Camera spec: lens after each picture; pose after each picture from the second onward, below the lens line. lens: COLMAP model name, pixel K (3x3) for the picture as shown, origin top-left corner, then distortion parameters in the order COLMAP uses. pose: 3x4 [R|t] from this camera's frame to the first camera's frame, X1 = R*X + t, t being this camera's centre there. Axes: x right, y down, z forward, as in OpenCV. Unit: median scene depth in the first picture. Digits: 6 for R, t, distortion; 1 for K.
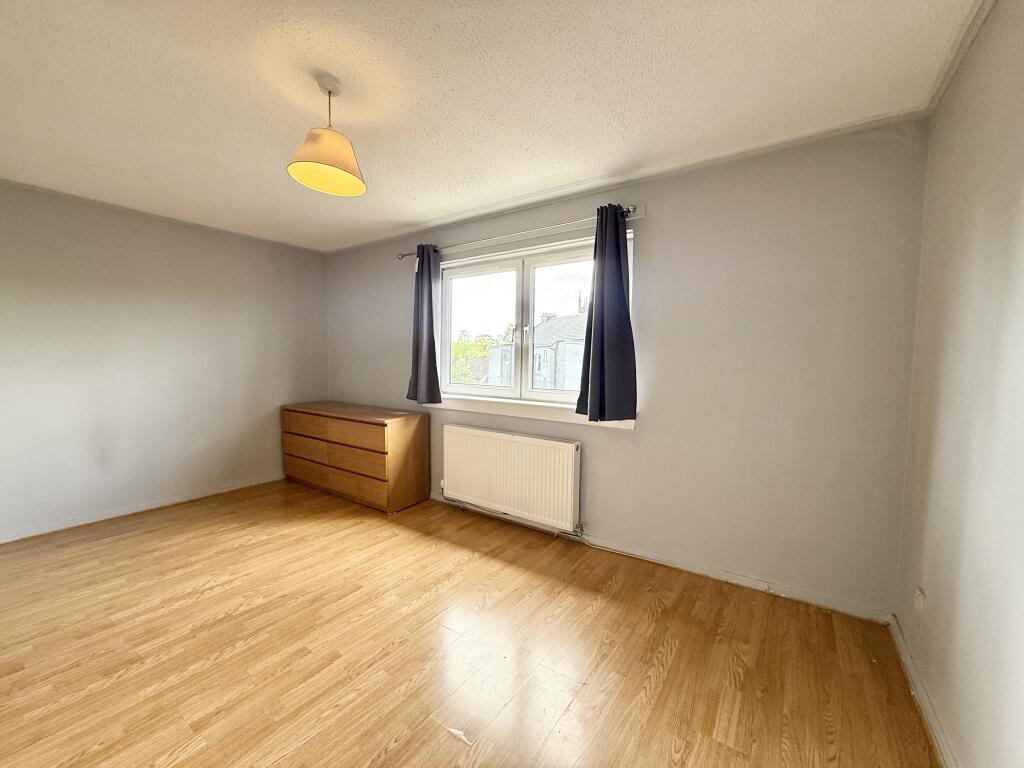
lens RADIAL K [[414.3, 0, 512.0], [0, 414.3, 384.0], [0, 0, 1]] dist [0.000915, 0.000357]
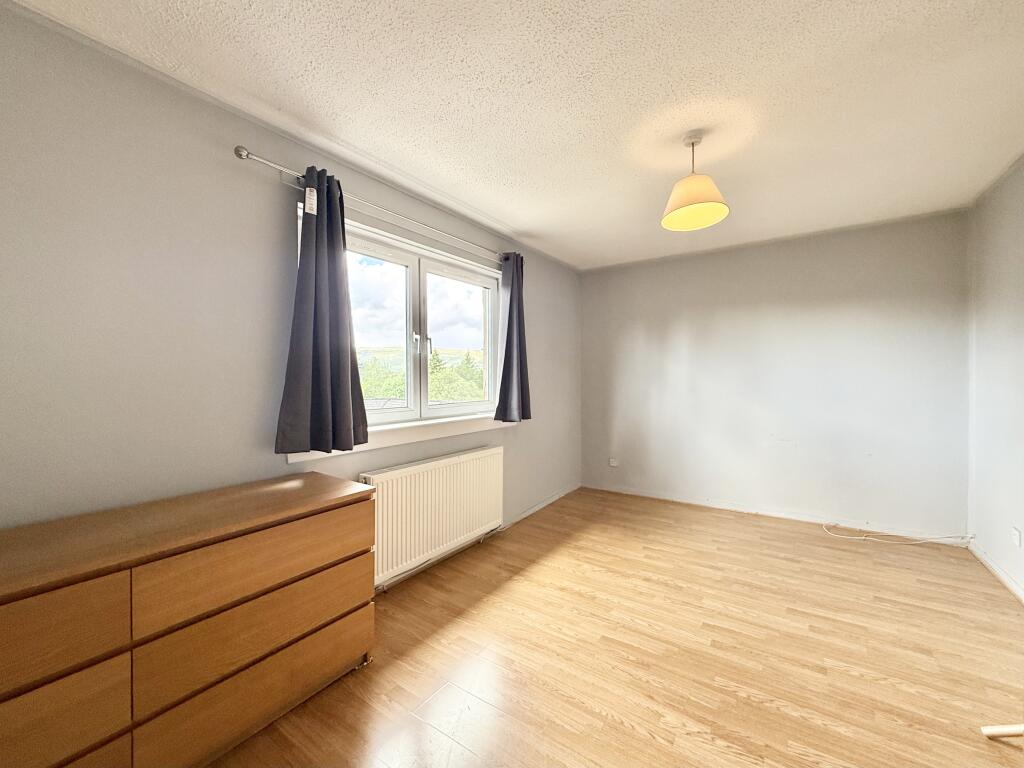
lens RADIAL K [[417.3, 0, 524.6], [0, 417.3, 383.5], [0, 0, 1]] dist [-0.000923, 0.003404]
pose [[-0.016986, -0.030366, 0.999395, -1.225380], [0.062311, 0.997564, 0.031370, -0.074844], [-0.997912, 0.062806, -0.015052, 1.155765]]
